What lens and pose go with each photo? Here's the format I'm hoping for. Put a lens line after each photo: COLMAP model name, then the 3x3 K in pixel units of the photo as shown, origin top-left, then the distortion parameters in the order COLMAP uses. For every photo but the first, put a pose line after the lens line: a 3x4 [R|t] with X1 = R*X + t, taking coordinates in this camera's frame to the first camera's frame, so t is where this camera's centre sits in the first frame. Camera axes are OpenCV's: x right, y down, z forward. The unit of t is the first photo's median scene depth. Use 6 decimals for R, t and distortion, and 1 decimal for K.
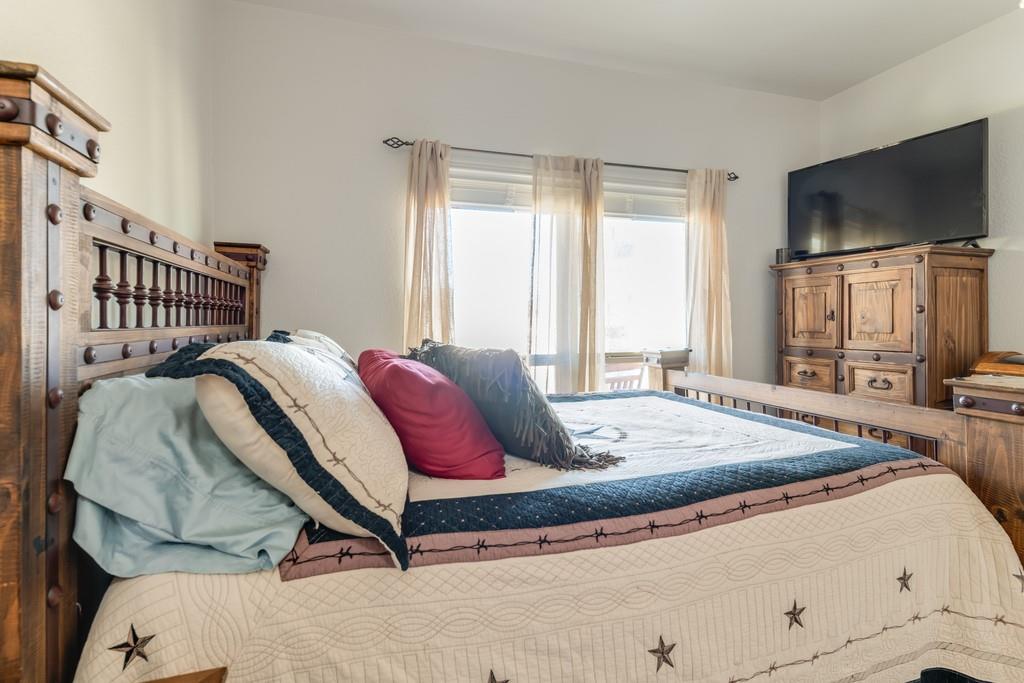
lens RADIAL K [[500.1, 0, 517.7], [0, 500.1, 316.2], [0, 0, 1]] dist [0.006446, -0.000006]
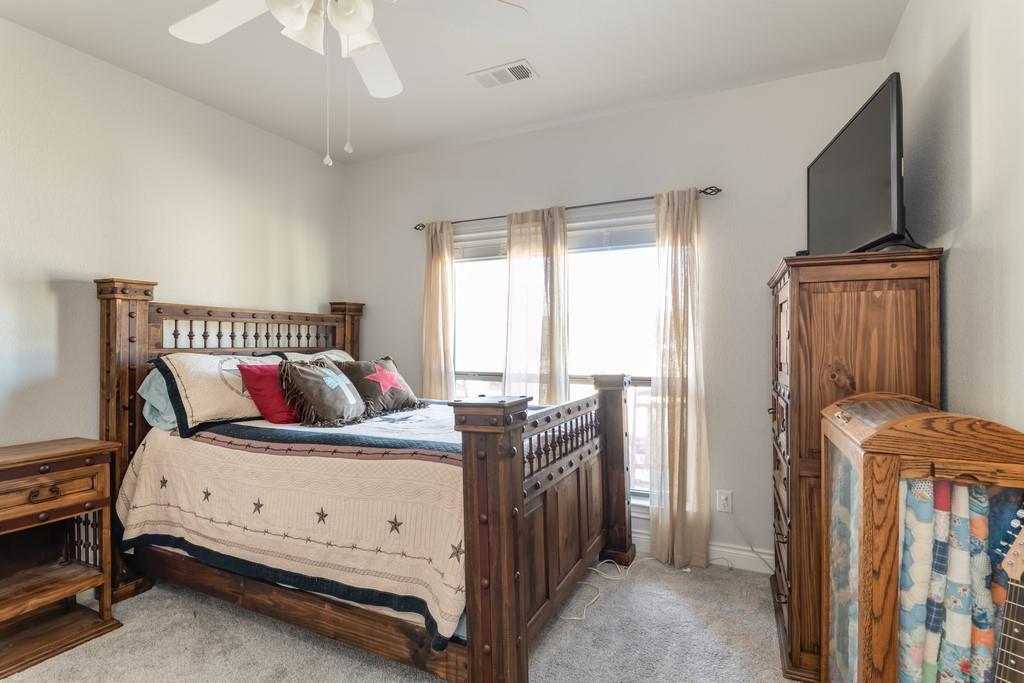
lens RADIAL K [[504.9, 0, 508.9], [0, 504.9, 341.9], [0, 0, 1]] dist [-0.001595, -0.001205]
pose [[0.728631, 0.003096, -0.684900, 0.908364], [0.002344, 0.999973, 0.007014, -0.008398], [0.684903, -0.006716, 0.728603, 0.070093]]
